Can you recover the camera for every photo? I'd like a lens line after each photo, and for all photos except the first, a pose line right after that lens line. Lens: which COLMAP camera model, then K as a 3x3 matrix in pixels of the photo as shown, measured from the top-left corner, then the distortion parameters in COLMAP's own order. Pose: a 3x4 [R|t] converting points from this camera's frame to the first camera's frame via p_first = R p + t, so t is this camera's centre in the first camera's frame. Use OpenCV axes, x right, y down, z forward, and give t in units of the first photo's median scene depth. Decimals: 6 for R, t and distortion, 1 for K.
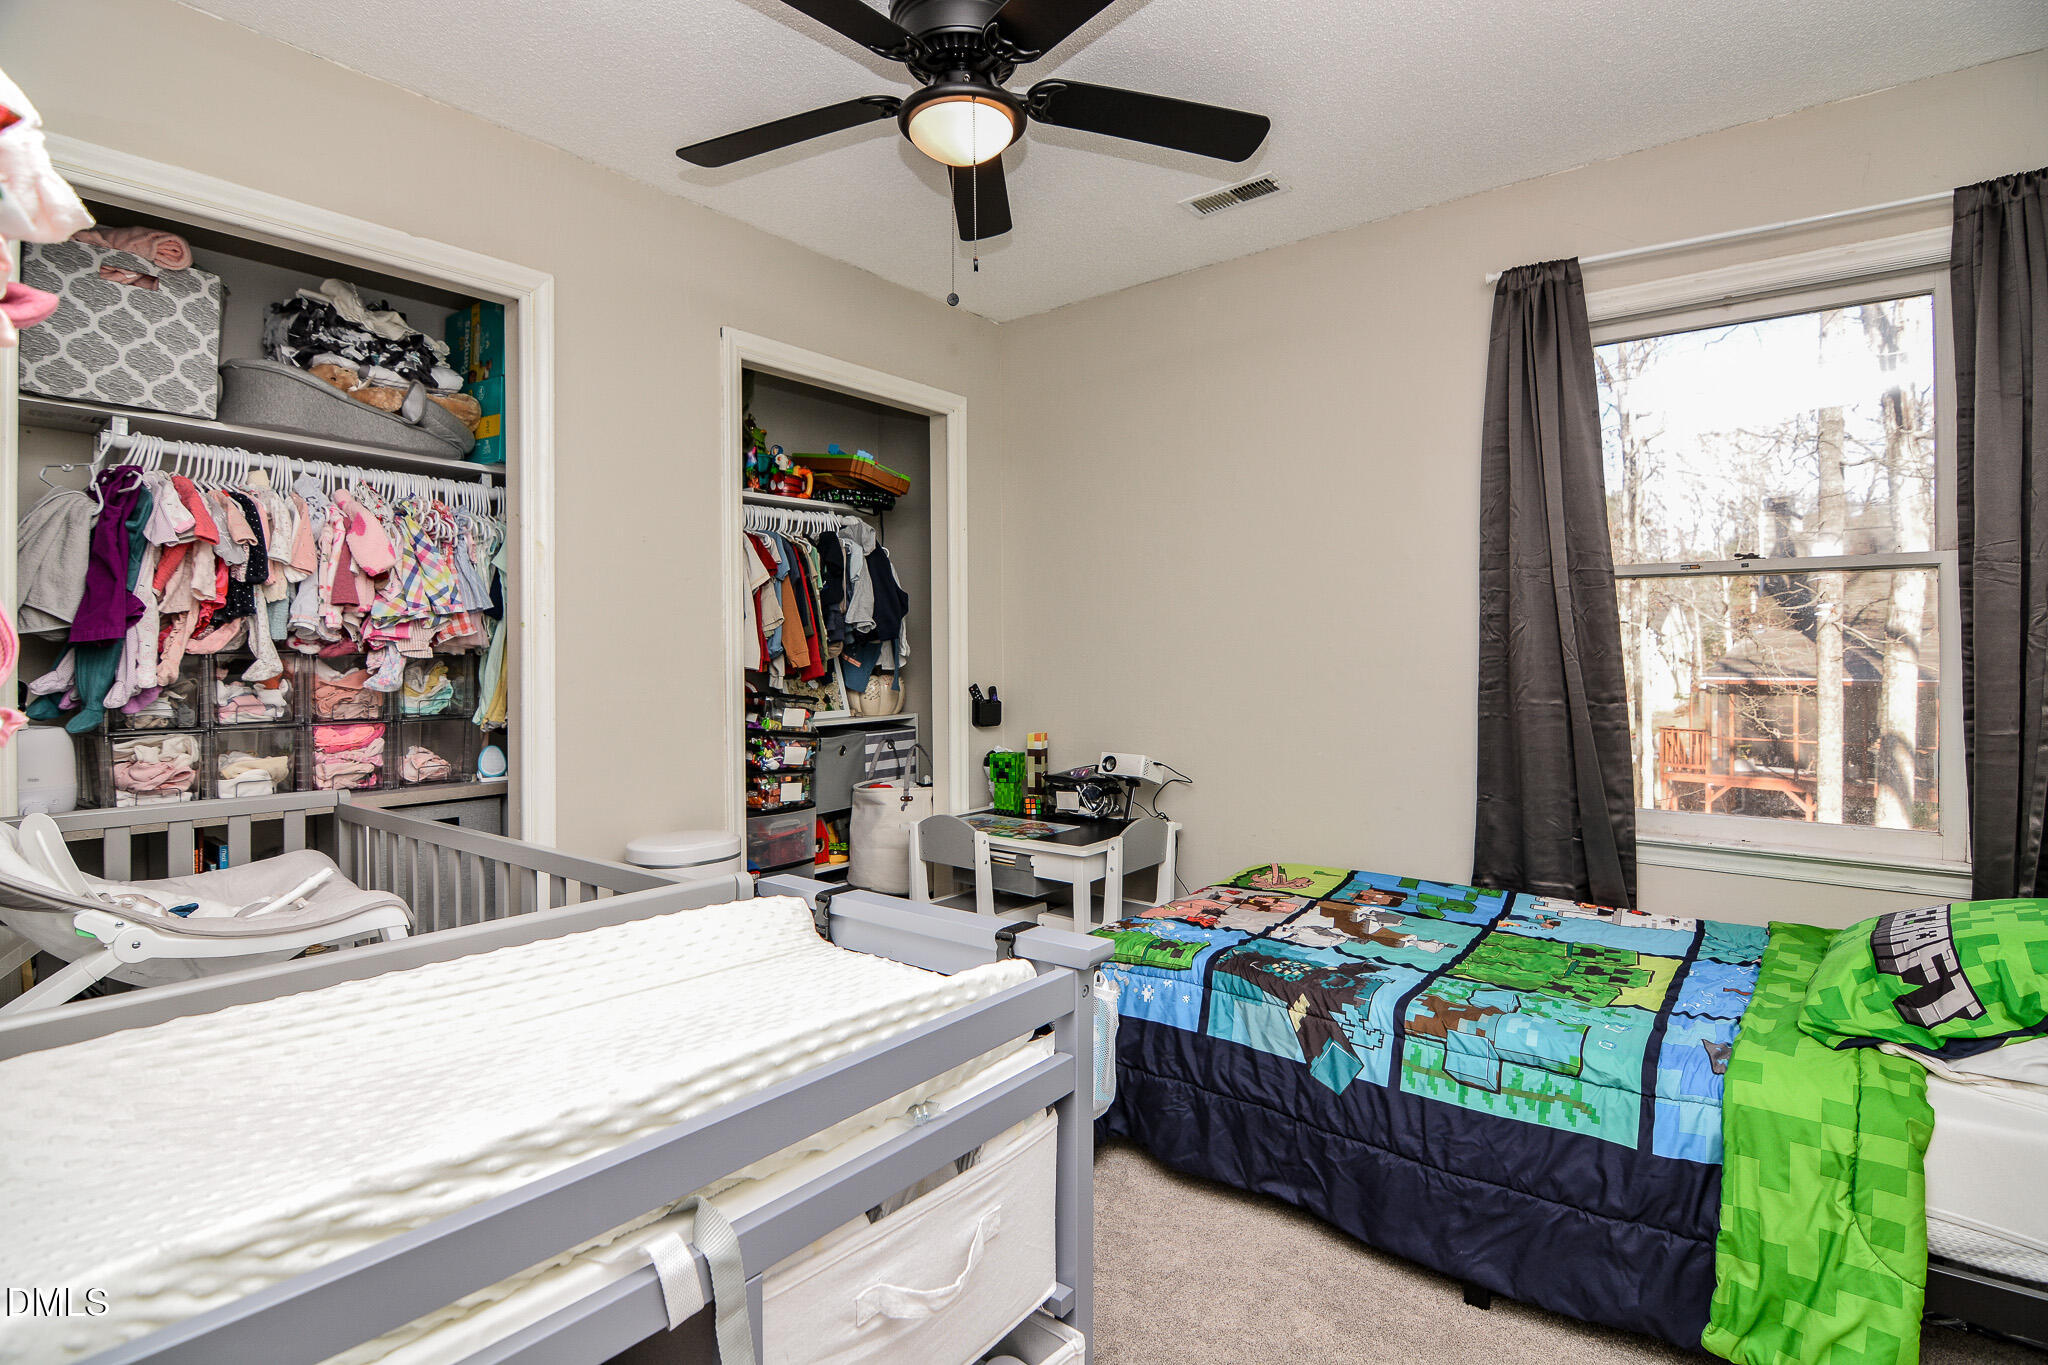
lens RADIAL K [[988.1, 0, 1022.1], [0, 988.1, 677.9], [0, 0, 1]] dist [-0.000743, -0.014252]
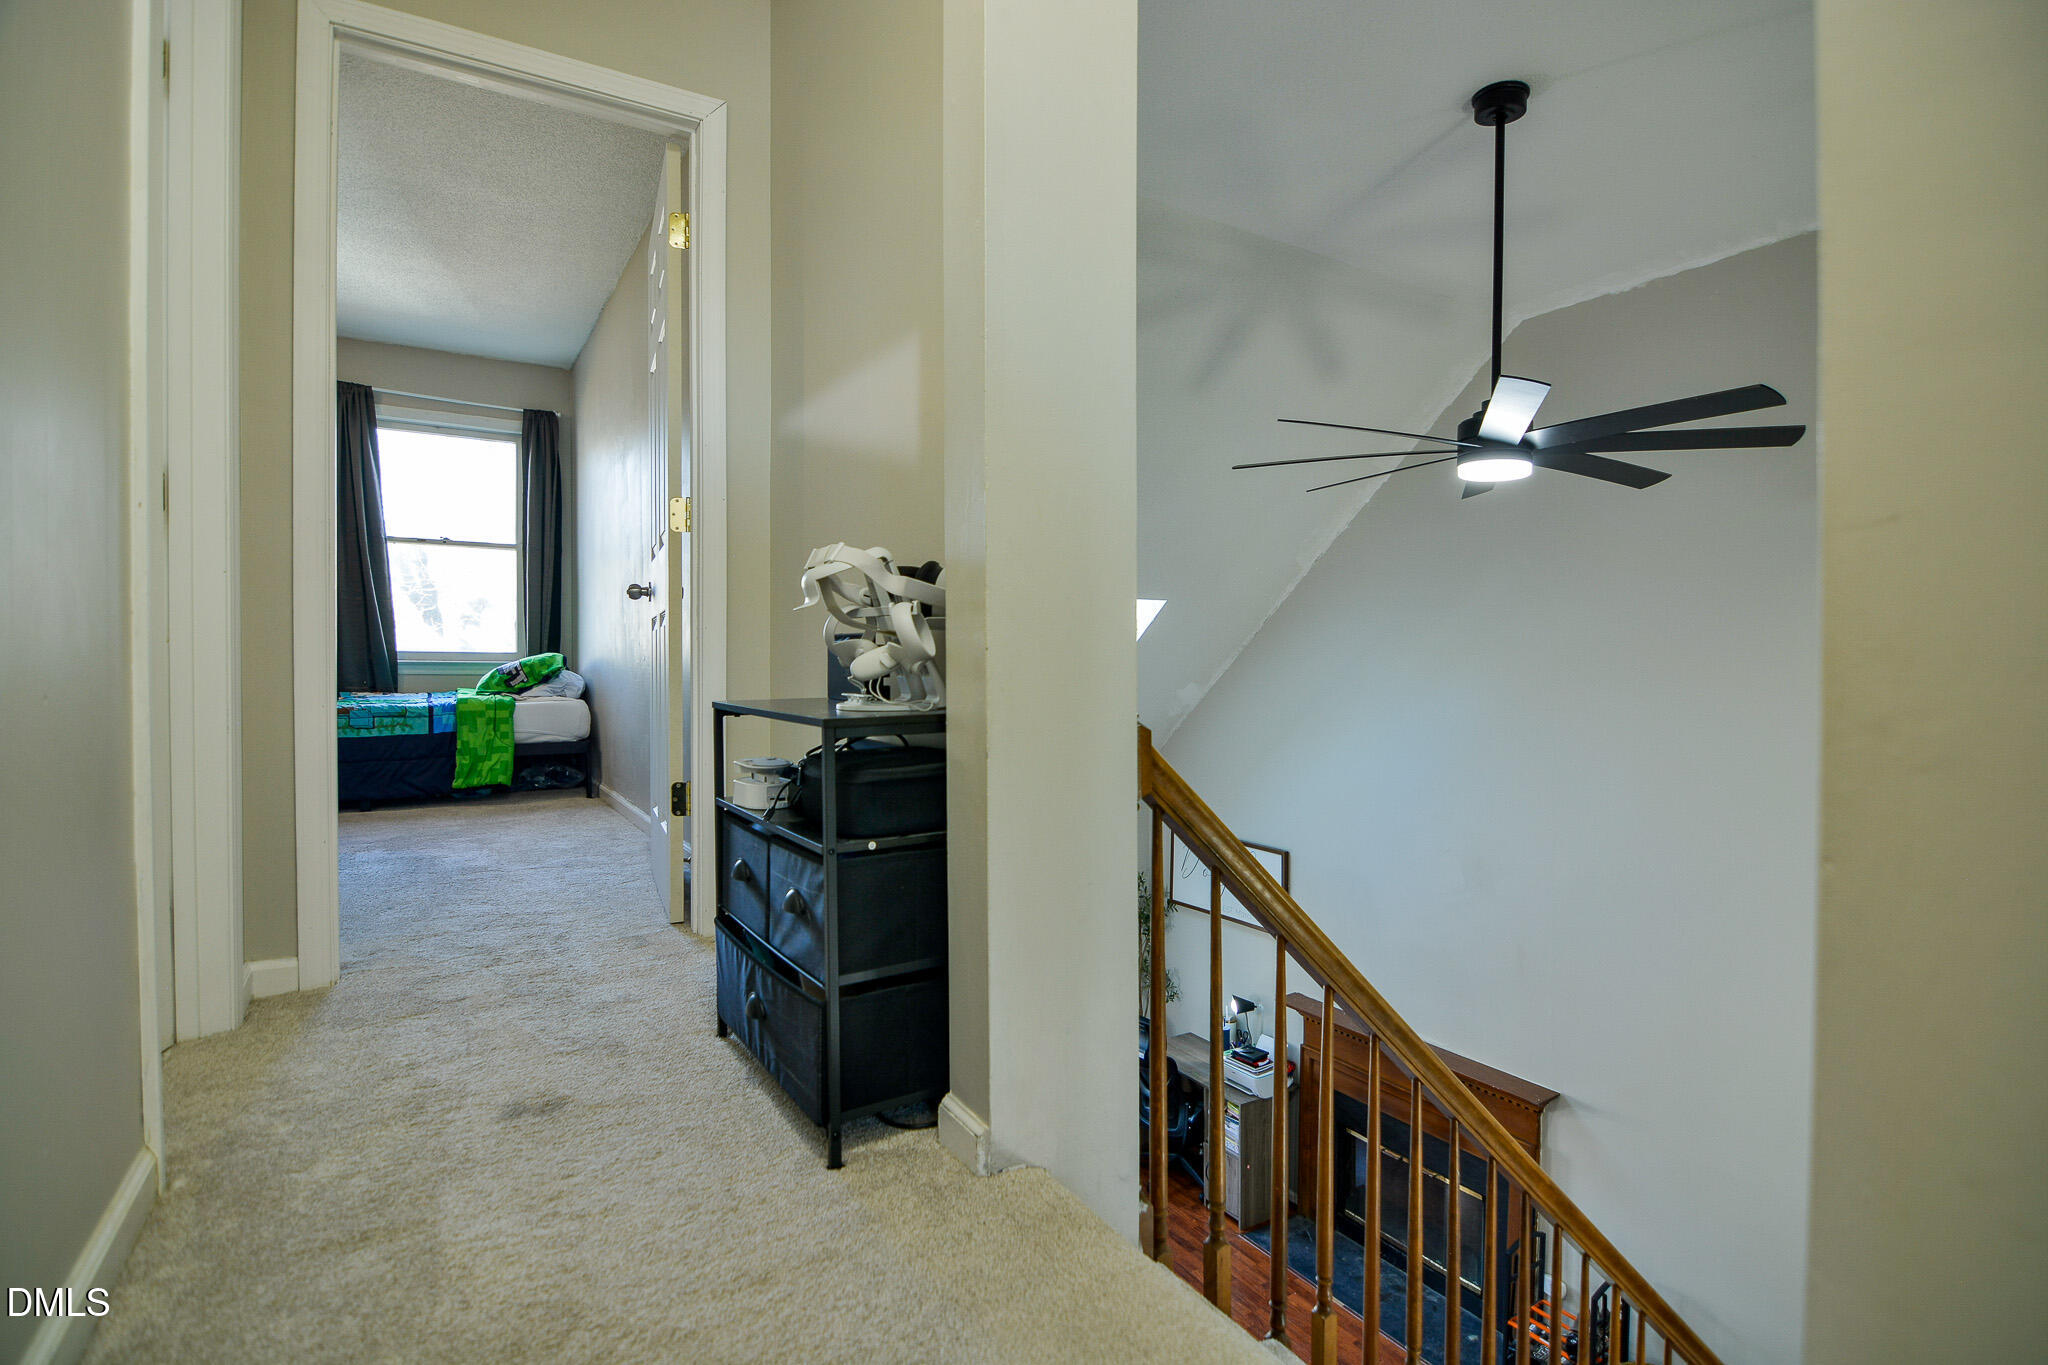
lens RADIAL K [[988.1, 0, 1022.1], [0, 988.1, 677.9], [0, 0, 1]] dist [-0.000743, -0.014252]
pose [[0.342721, -0.002508, 0.939434, -1.549383], [0.007772, 0.999970, -0.000165, 0.344986], [-0.939405, 0.007358, 0.342730, -1.690095]]
